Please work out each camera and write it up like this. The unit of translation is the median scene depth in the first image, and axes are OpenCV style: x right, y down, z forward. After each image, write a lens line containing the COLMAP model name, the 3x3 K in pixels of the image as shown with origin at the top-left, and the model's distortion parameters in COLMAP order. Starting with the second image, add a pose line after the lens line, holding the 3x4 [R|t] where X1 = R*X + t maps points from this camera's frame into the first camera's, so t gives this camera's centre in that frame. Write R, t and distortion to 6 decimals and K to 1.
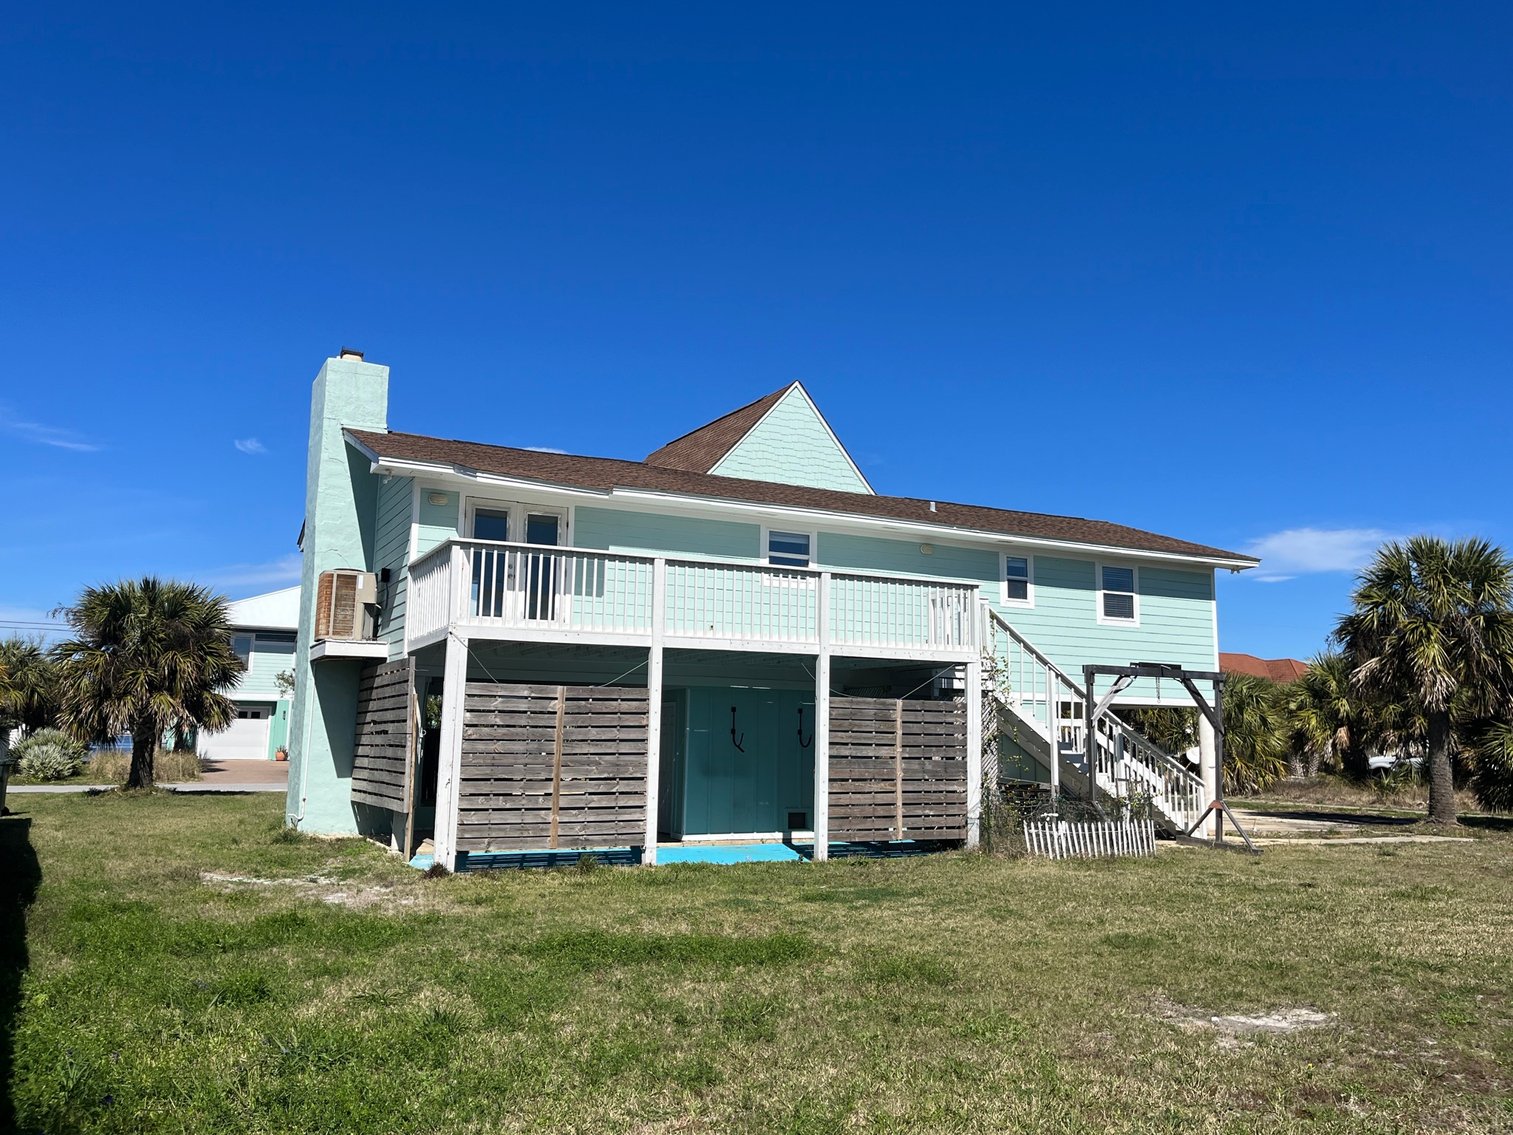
lens RADIAL K [[1199.7, 0, 756.2], [0, 1199.7, 564.9], [0, 0, 1]] dist [0.001708, 0.000380]
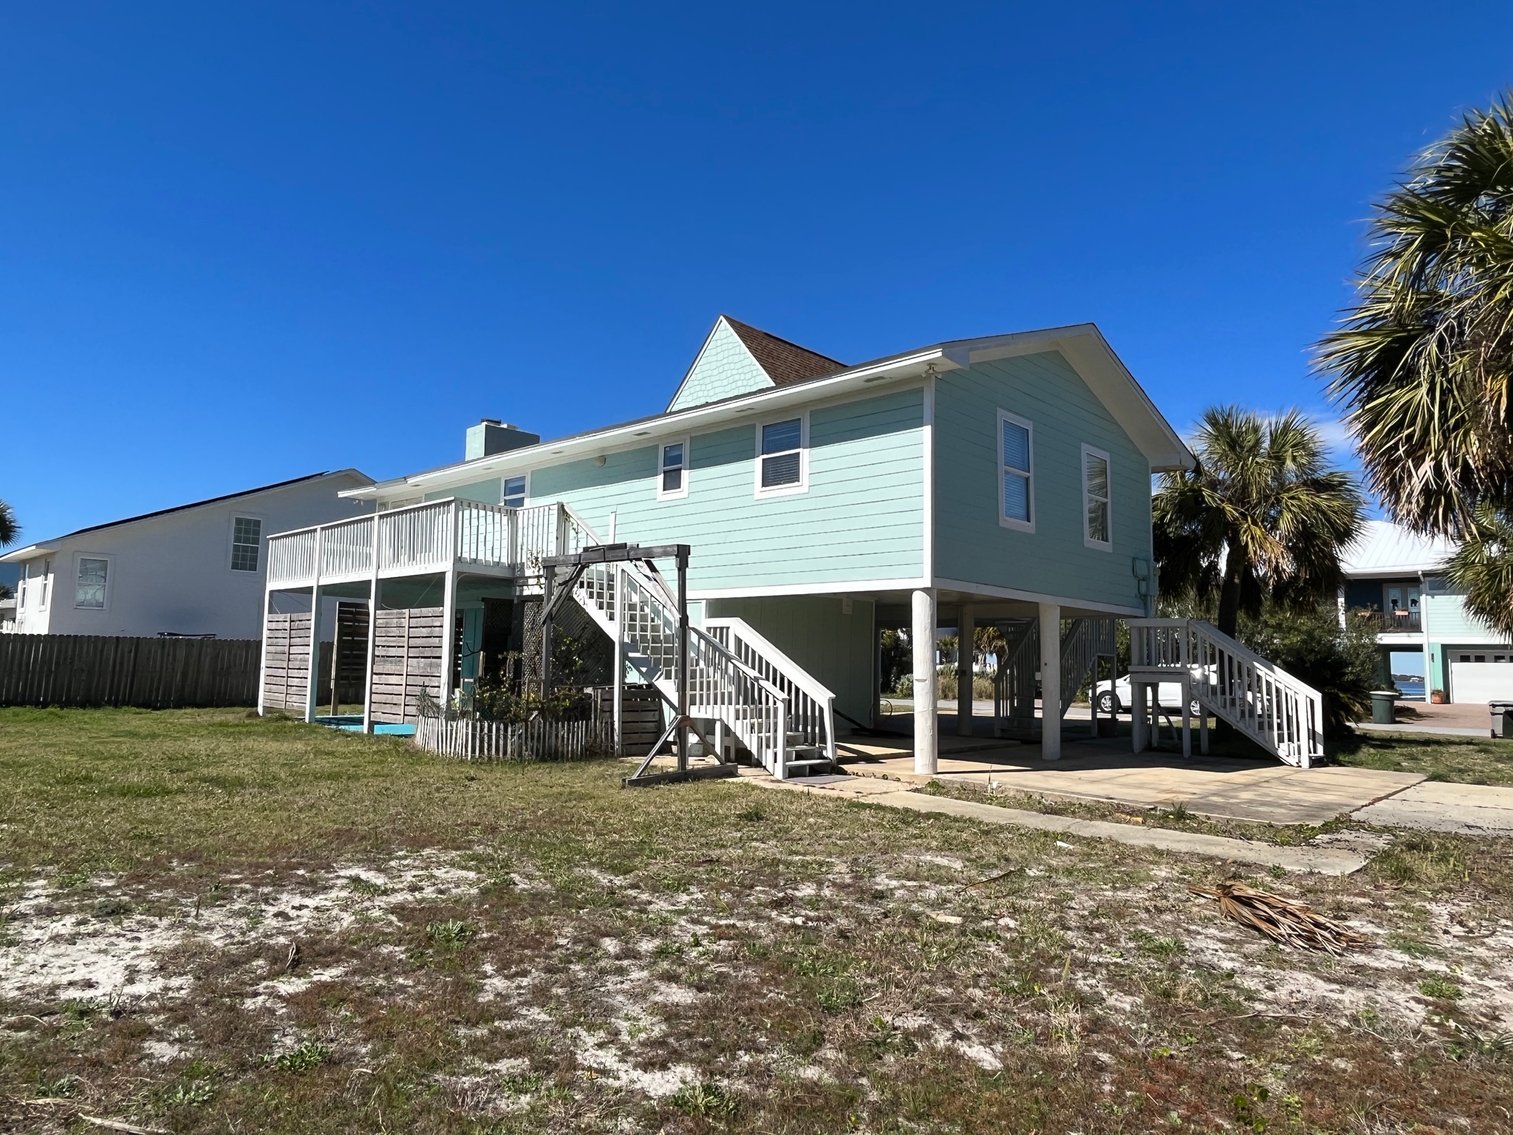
lens RADIAL K [[968.6, 0, 756.2], [0, 968.6, 568.0], [0, 0, 1]] dist [0.000835, 0.000032]
pose [[0.329765, -0.102275, -0.938507, 0.917761], [0.123049, 0.990290, -0.064682, 0.141525], [0.936009, -0.094153, 0.339148, 0.797928]]
